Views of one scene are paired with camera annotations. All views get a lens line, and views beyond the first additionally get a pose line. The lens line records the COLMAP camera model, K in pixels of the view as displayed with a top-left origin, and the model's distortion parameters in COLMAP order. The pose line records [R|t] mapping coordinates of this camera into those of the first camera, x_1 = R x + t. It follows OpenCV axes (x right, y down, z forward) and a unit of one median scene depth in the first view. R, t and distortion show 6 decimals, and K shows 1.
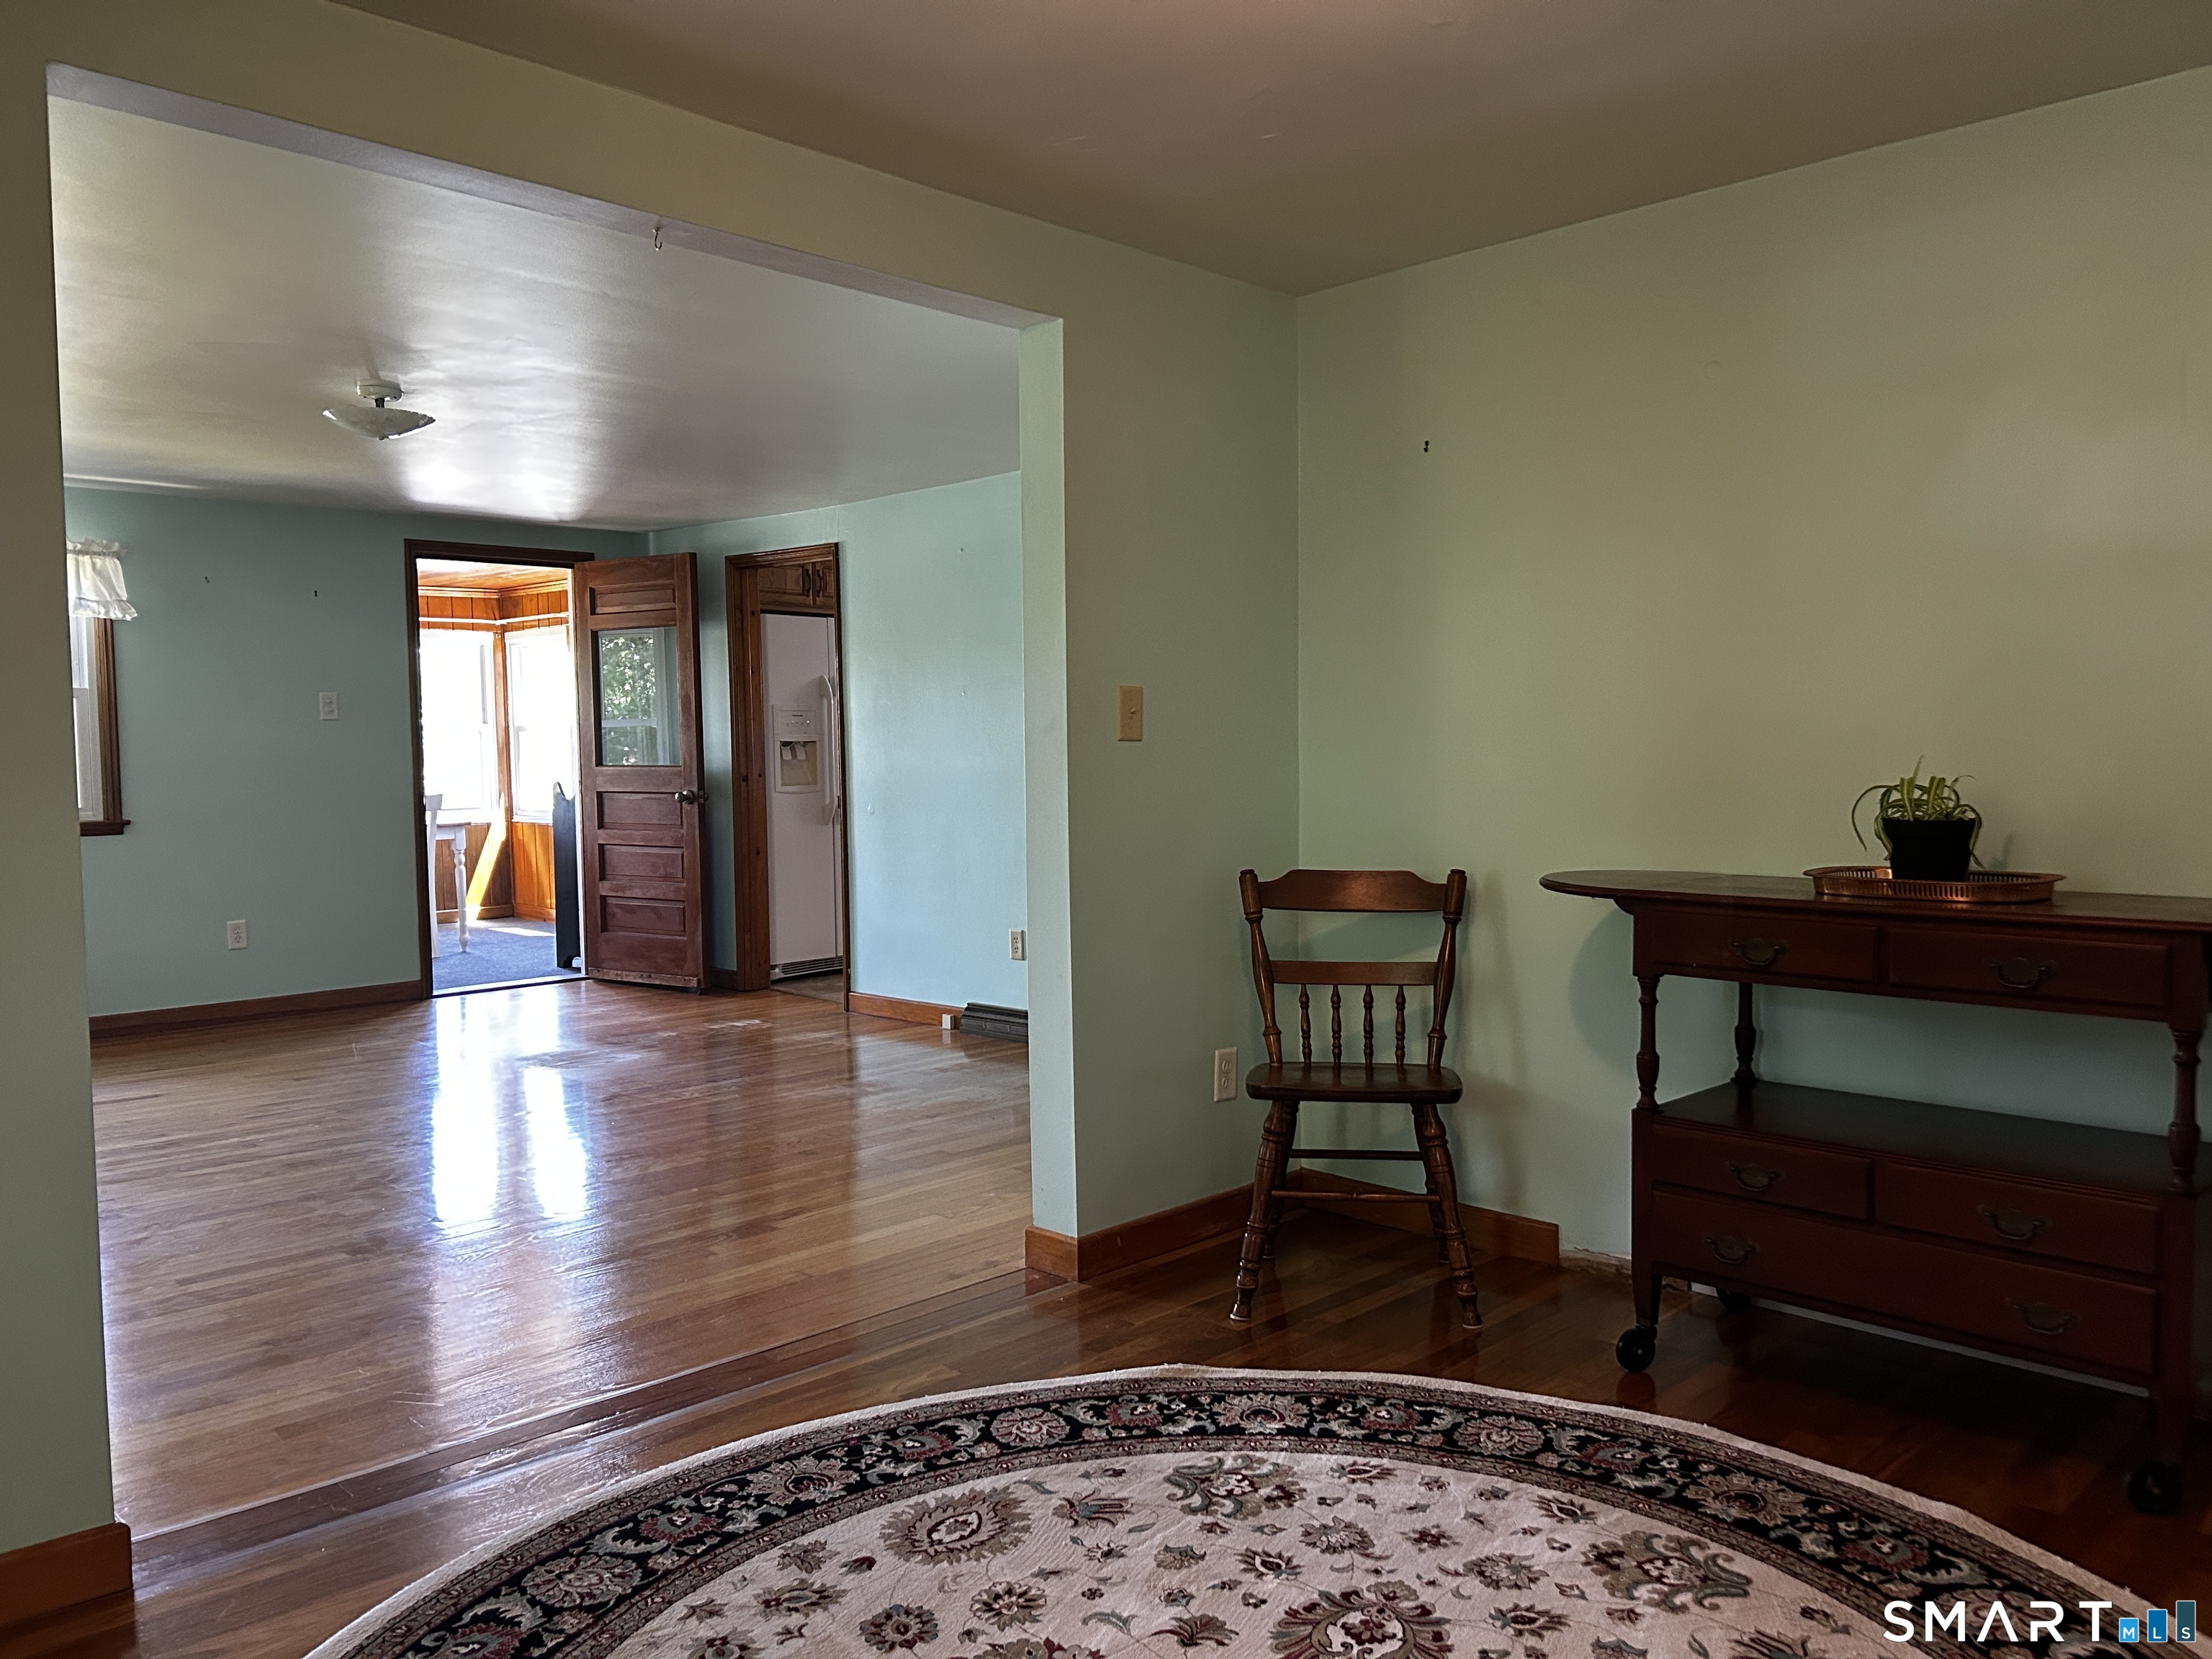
lens RADIAL K [[1682.2, 0, 1107.0], [0, 1682.2, 838.7], [0, 0, 1]] dist [0.071151, -0.085044]
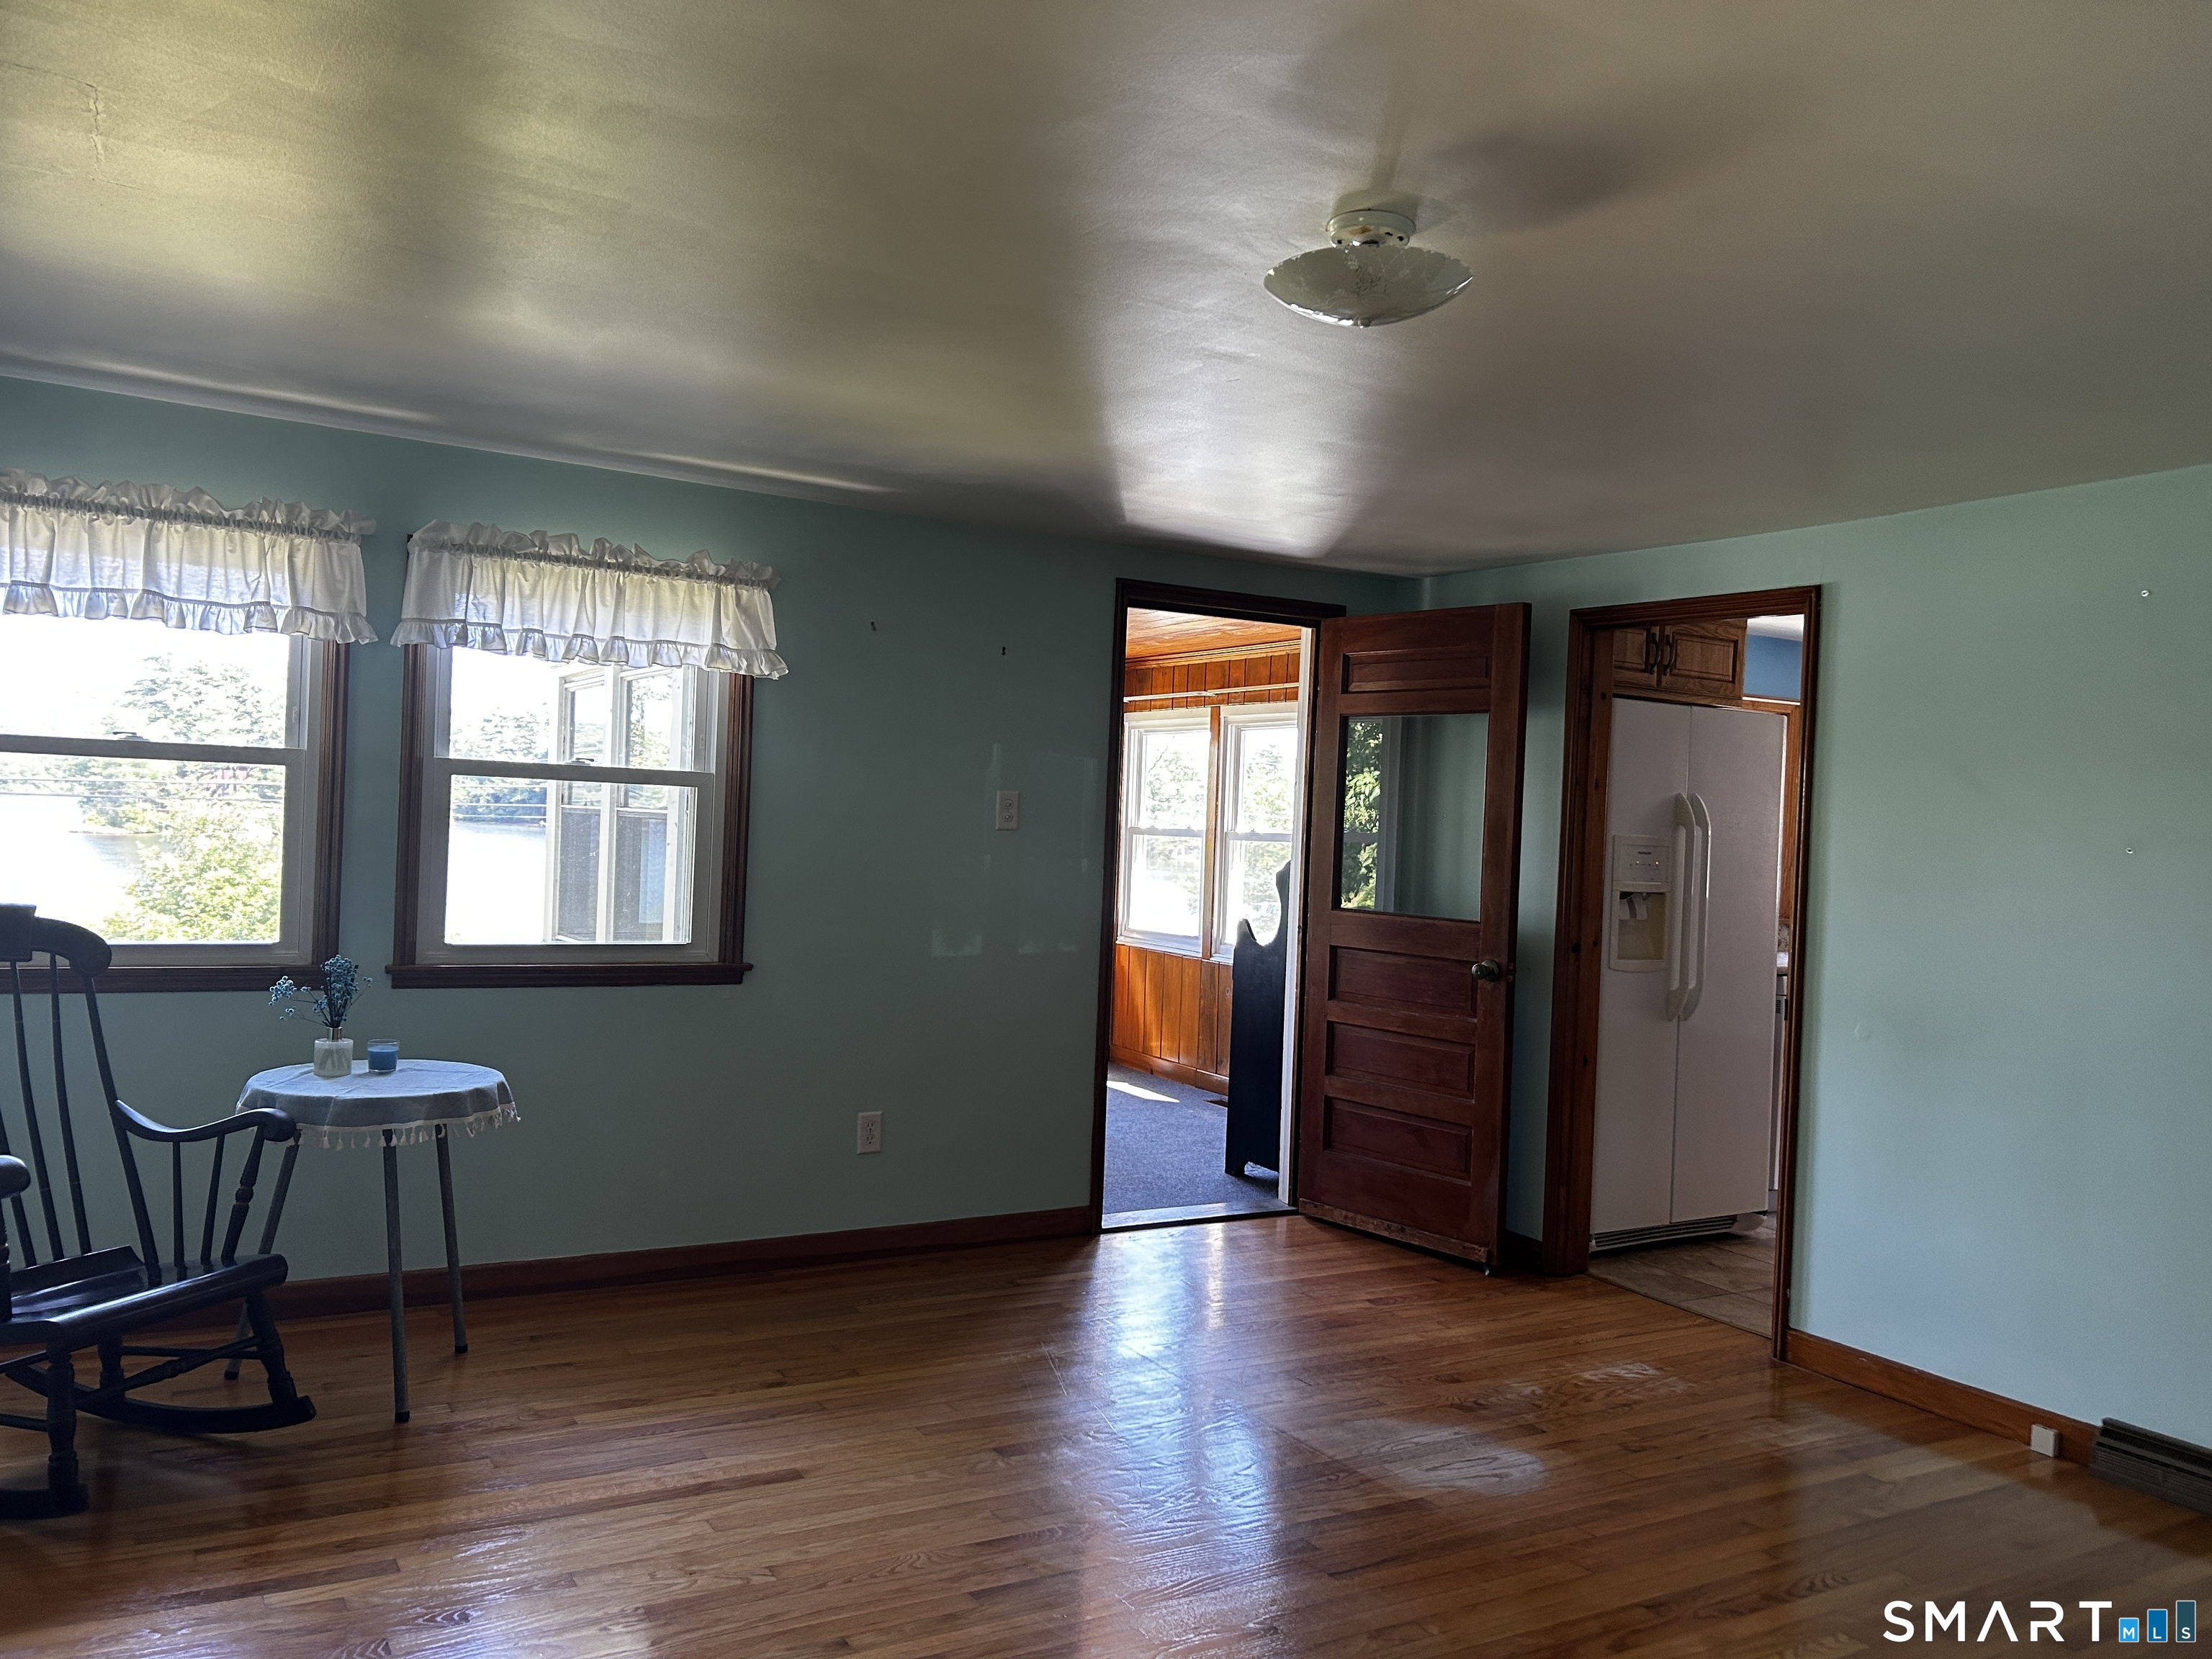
lens RADIAL K [[1682.2, 0, 1107.0], [0, 1682.2, 838.7], [0, 0, 1]] dist [0.071151, -0.085044]
pose [[0.964344, 0.056121, -0.258632, -0.220559], [-0.069701, 0.996613, -0.043632, -0.036071], [0.255307, 0.060103, 0.964990, 0.316599]]
